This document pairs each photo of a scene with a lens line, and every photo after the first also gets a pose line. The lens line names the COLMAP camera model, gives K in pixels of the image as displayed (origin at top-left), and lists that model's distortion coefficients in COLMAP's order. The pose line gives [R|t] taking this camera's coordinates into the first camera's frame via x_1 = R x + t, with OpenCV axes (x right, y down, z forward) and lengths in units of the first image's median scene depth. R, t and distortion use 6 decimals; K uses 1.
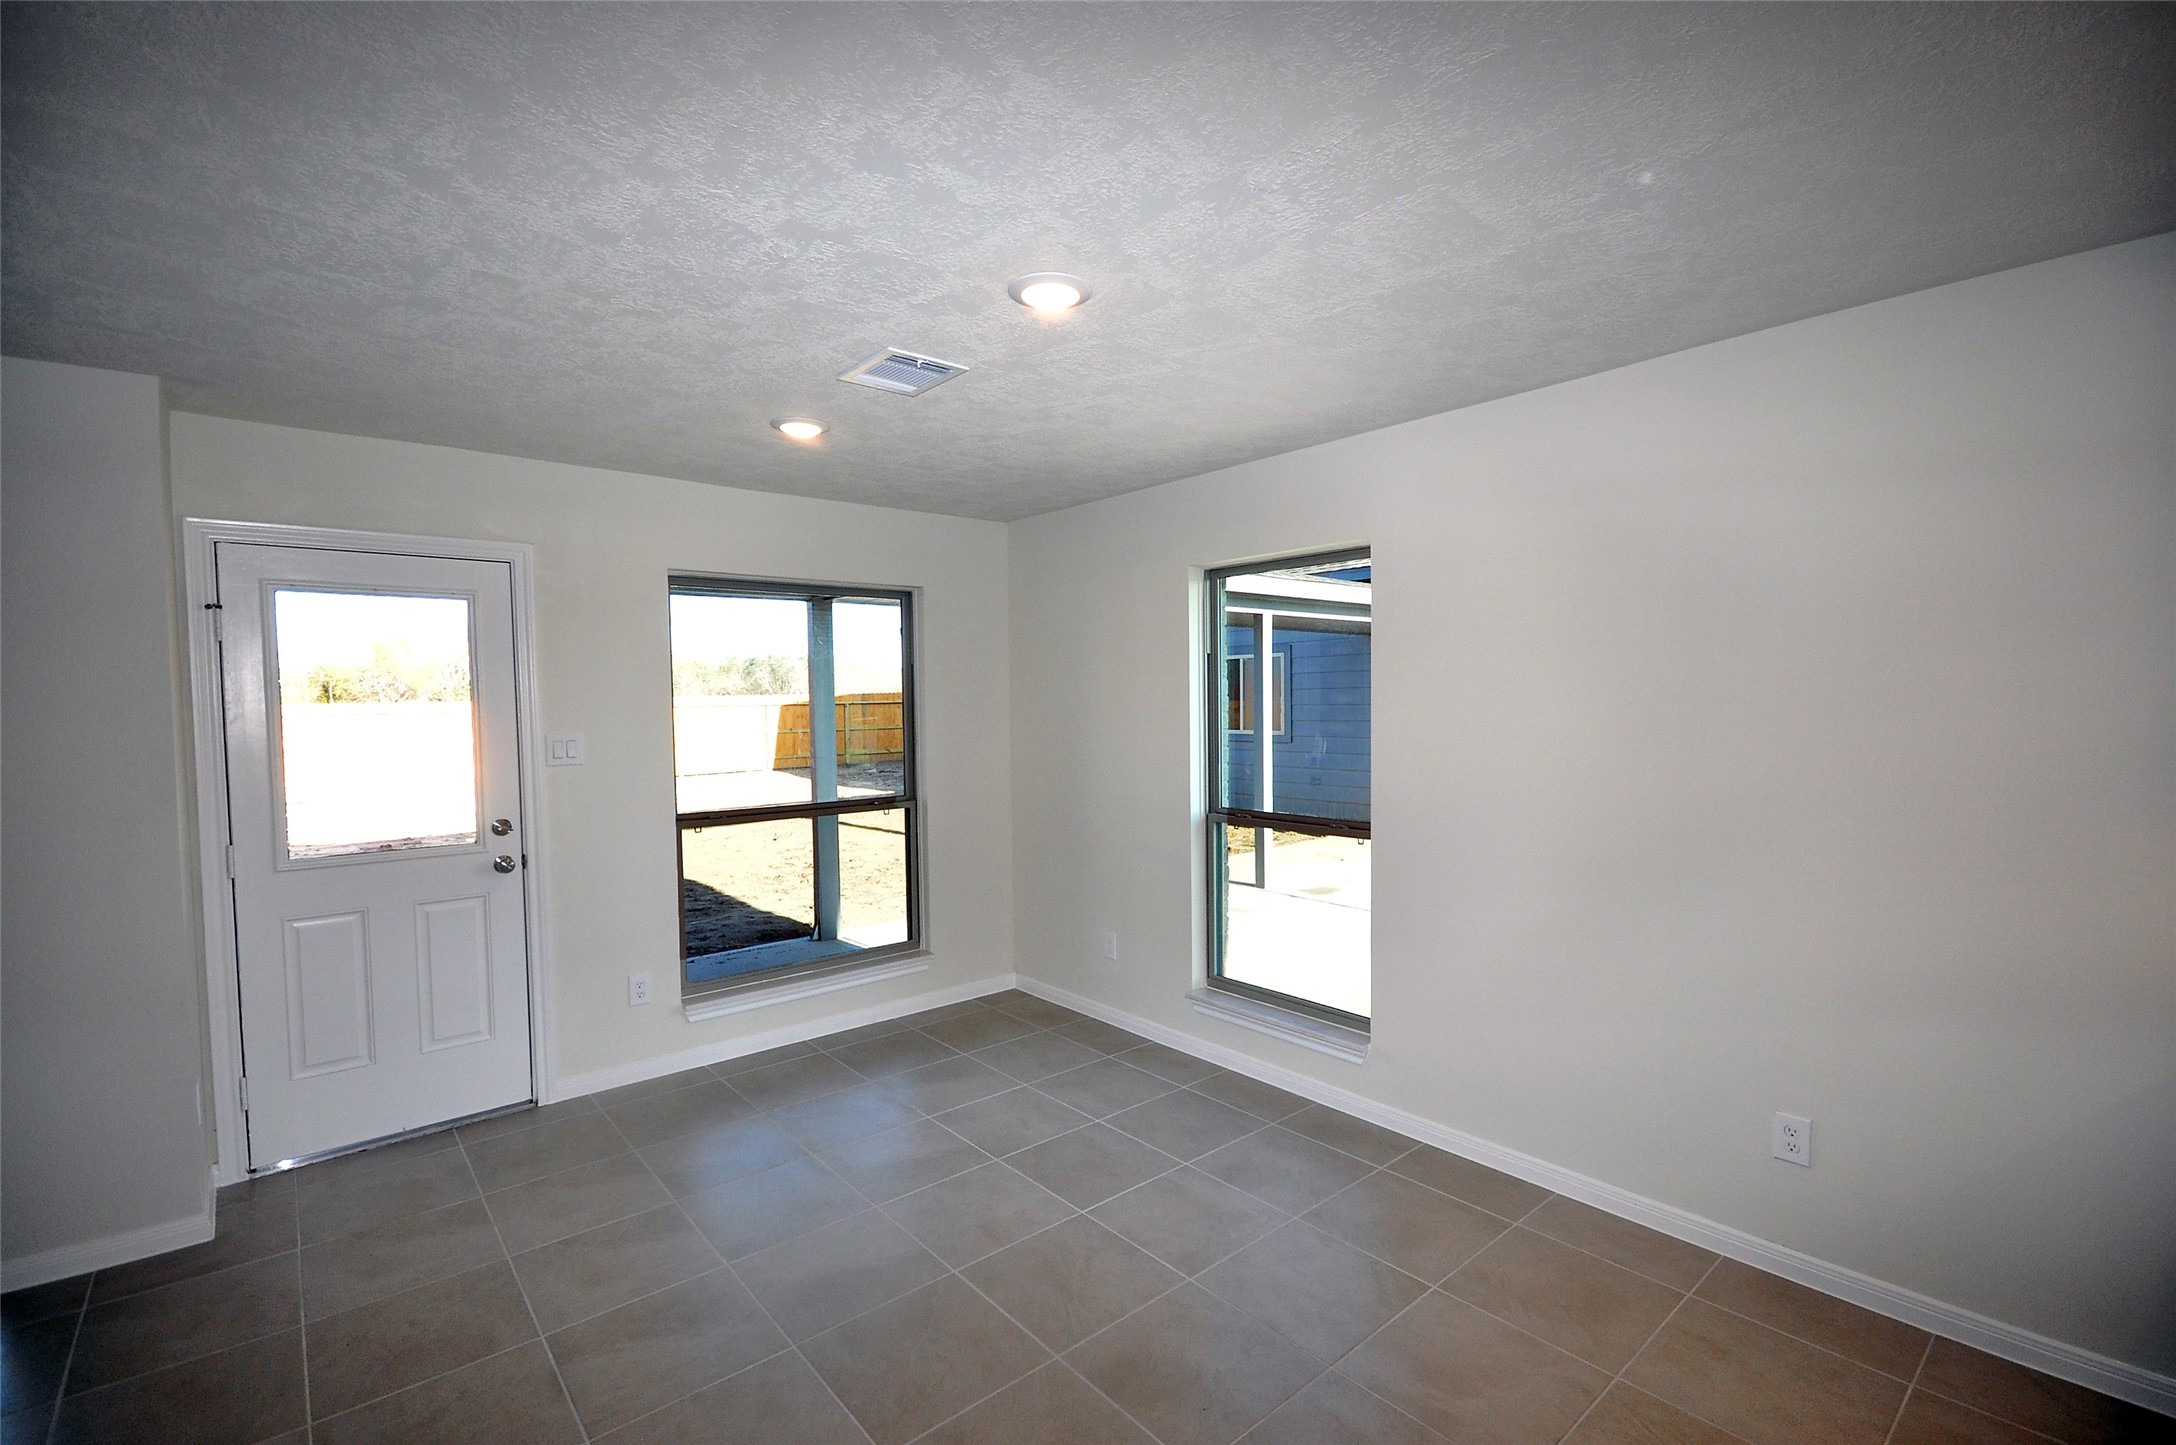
lens RADIAL K [[951.1, 0, 1099.6], [0, 951.1, 744.3], [0, 0, 1]] dist [0.020835, -0.015659]
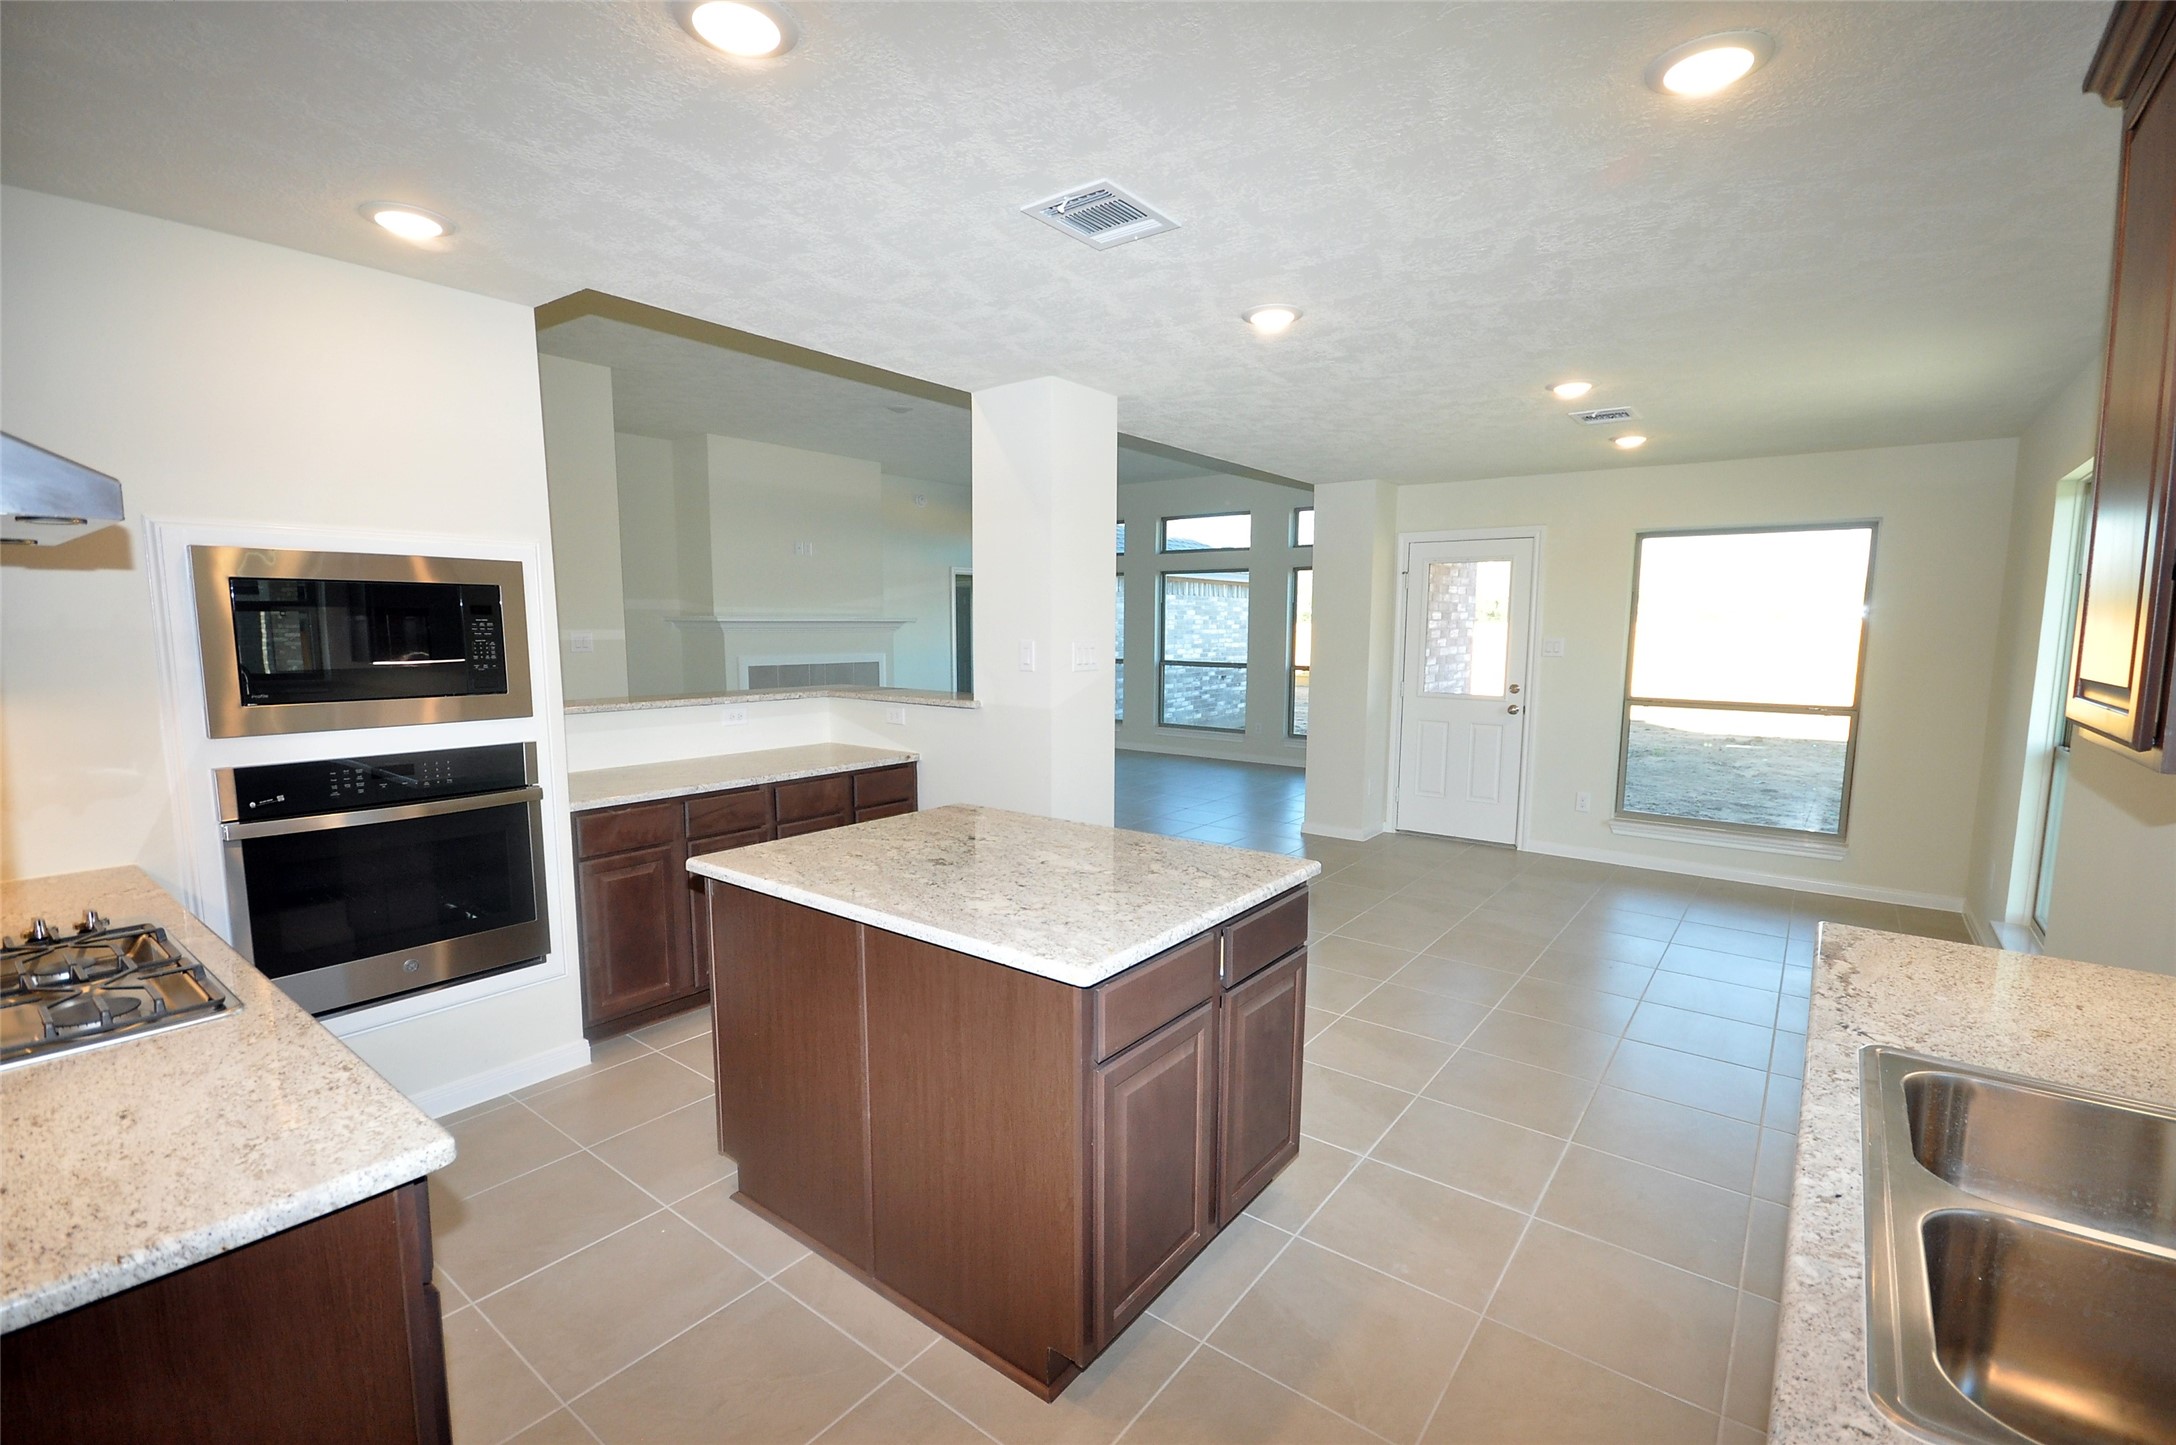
lens RADIAL K [[951.1, 0, 1099.6], [0, 951.1, 744.3], [0, 0, 1]] dist [0.020835, -0.015659]
pose [[0.199848, 0.137605, -0.970116, 0.873650], [-0.056113, 0.990072, 0.128876, 0.003031], [0.978219, 0.028680, 0.205586, -0.108086]]
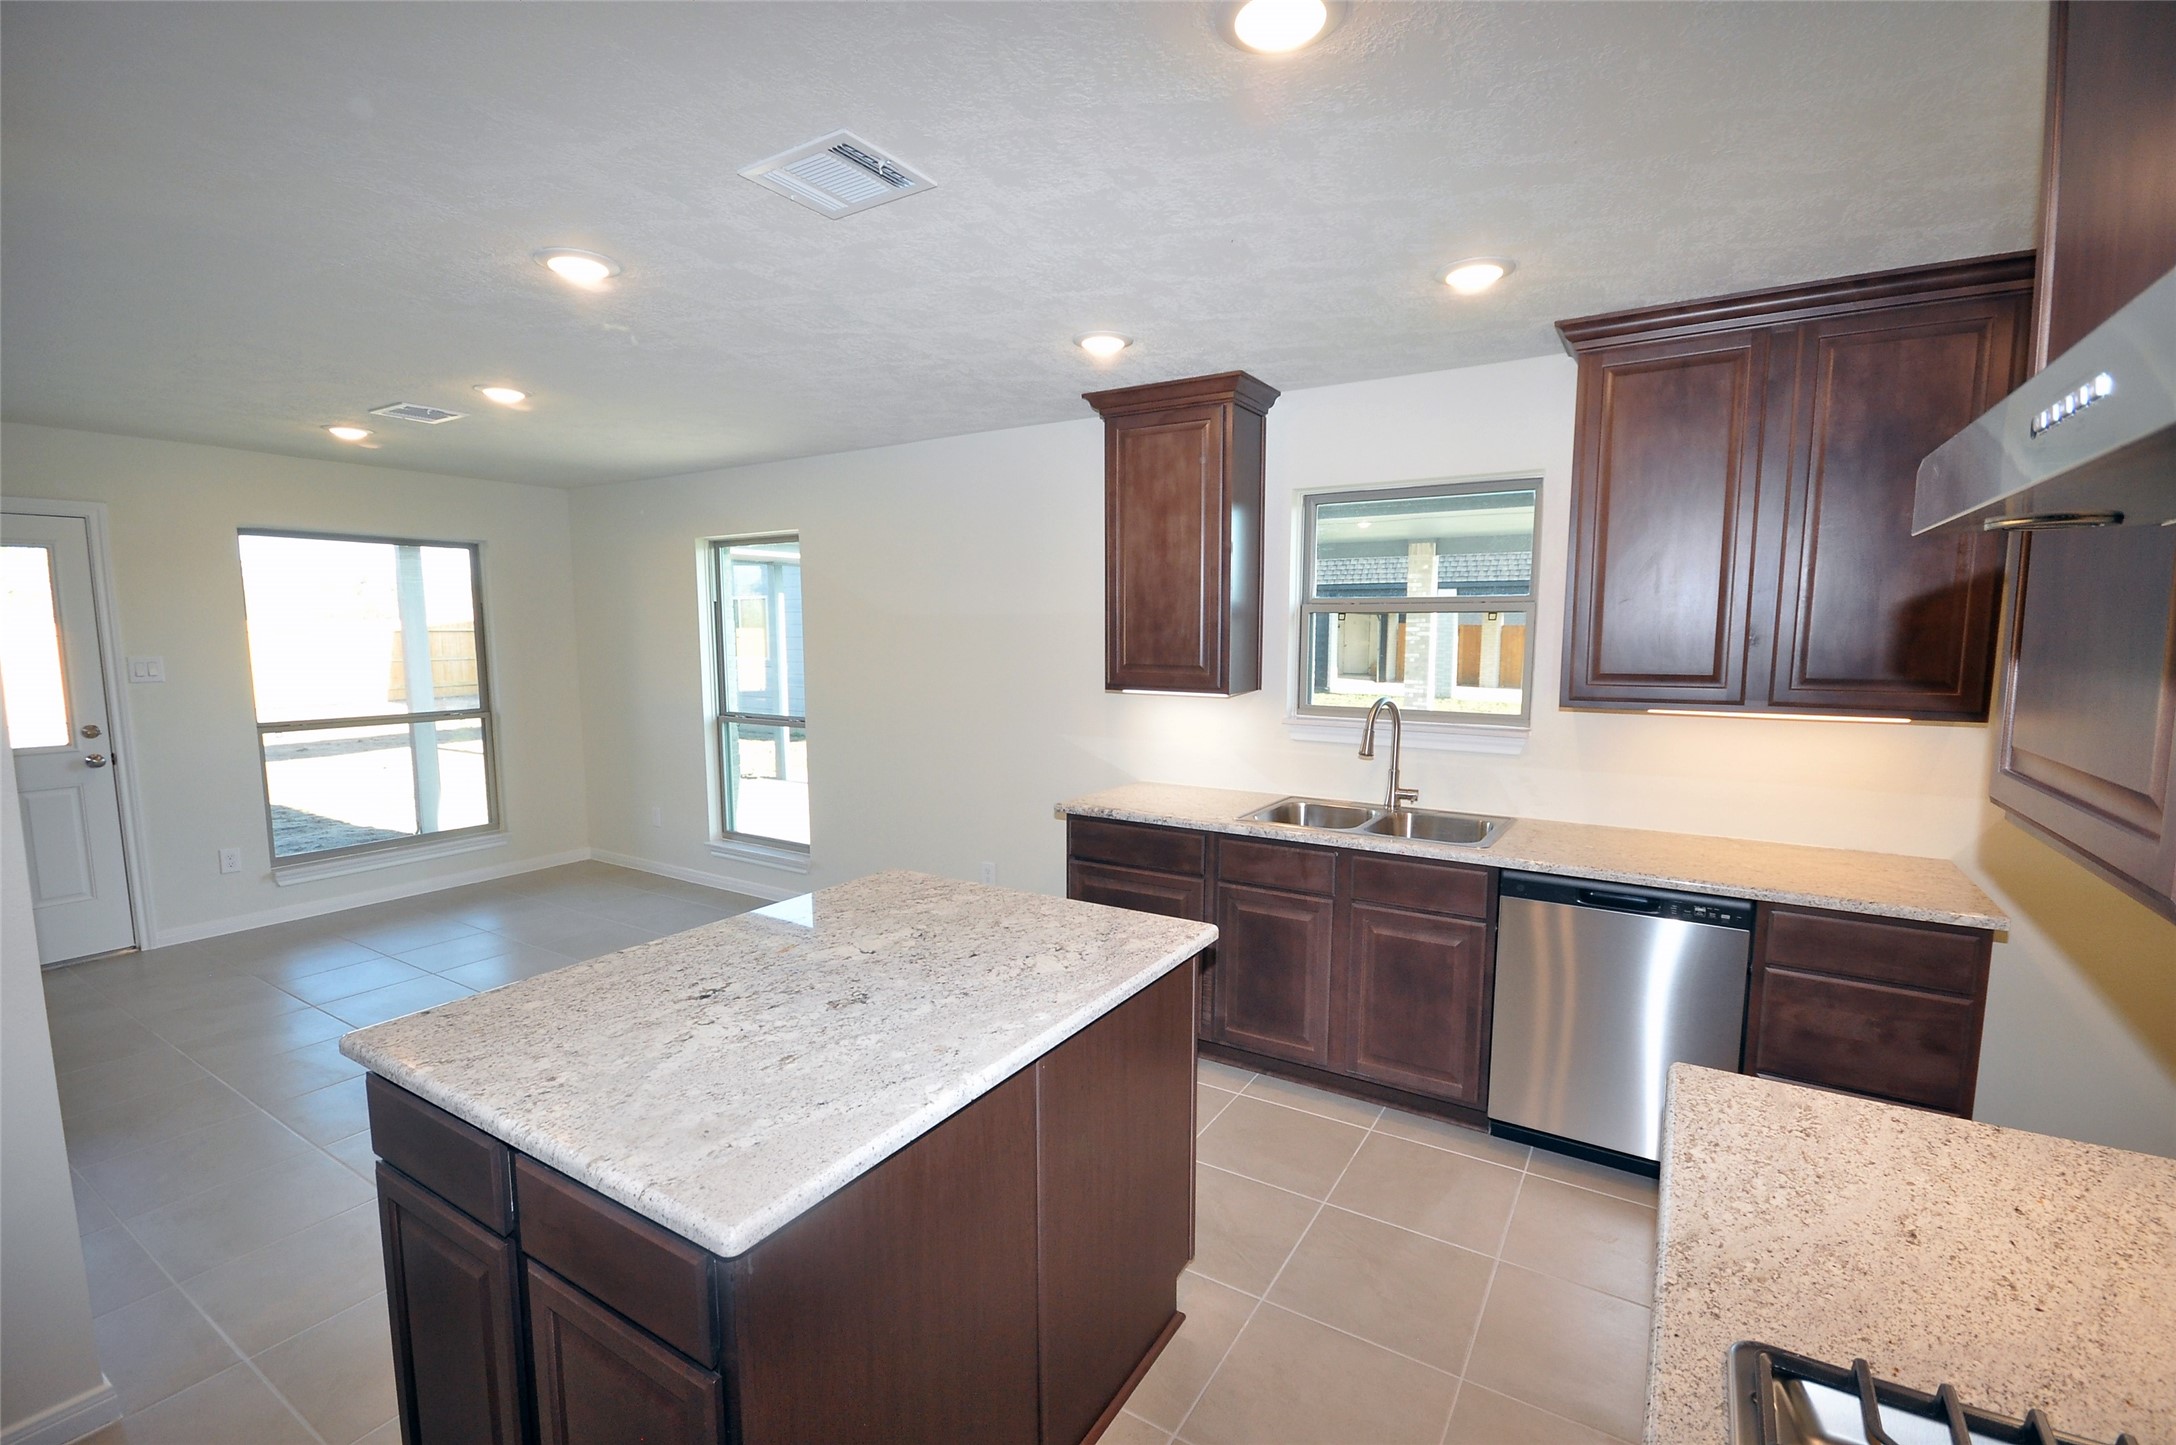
lens RADIAL K [[951.1, 0, 1099.6], [0, 951.1, 744.3], [0, 0, 1]] dist [0.020835, -0.015659]
pose [[0.955033, -0.023361, 0.295578, 0.239683], [0.002535, 0.997498, 0.070644, 0.016730], [-0.296489, -0.066718, 0.952703, -0.524742]]
